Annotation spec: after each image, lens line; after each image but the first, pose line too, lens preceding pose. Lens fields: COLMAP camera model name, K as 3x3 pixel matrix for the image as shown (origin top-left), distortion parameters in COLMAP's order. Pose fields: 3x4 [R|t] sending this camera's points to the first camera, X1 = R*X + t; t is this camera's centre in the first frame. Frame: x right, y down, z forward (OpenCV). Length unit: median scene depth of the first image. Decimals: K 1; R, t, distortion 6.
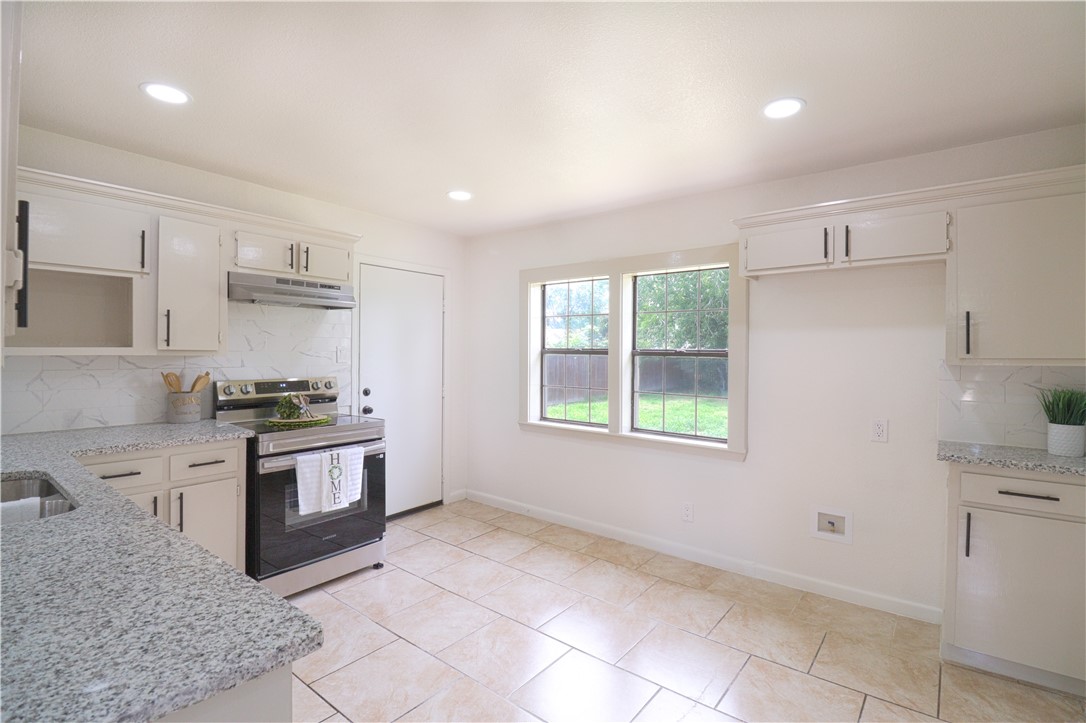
lens RADIAL K [[509.4, 0, 548.8], [0, 509.4, 354.7], [0, 0, 1]] dist [-0.012942, -0.000505]
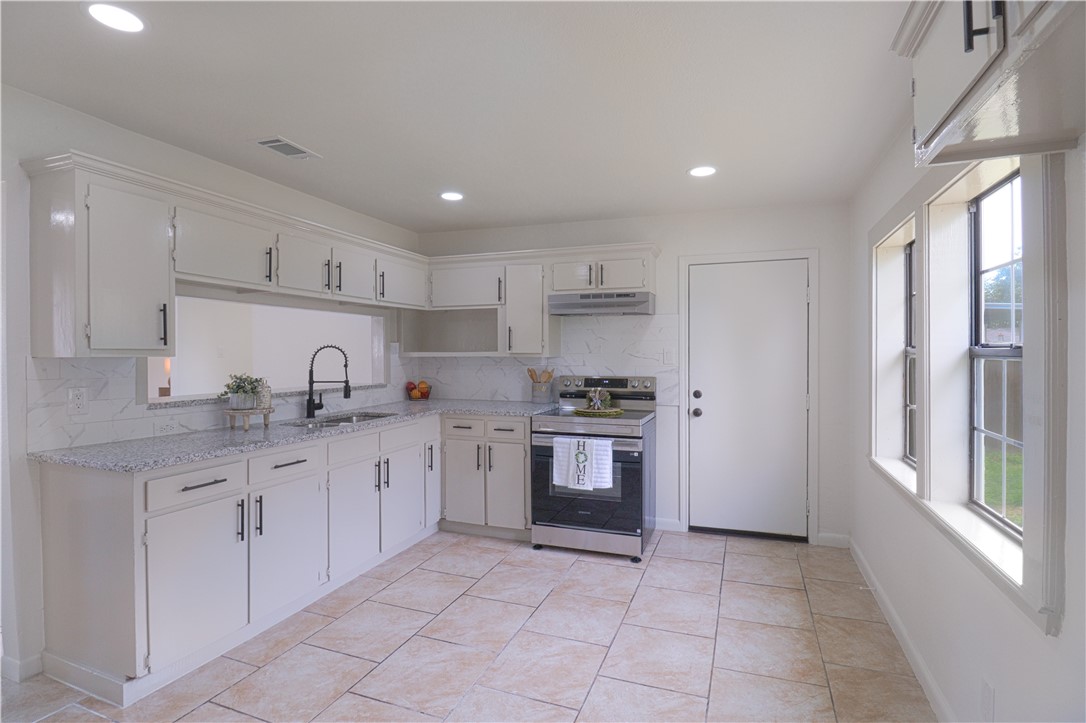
lens RADIAL K [[509.4, 0, 548.8], [0, 509.4, 354.7], [0, 0, 1]] dist [-0.012942, -0.000505]
pose [[0.315053, -0.004751, -0.949062, 0.611862], [-0.001027, 0.999985, -0.005347, 0.003139], [0.949074, 0.002659, 0.315043, 0.520083]]
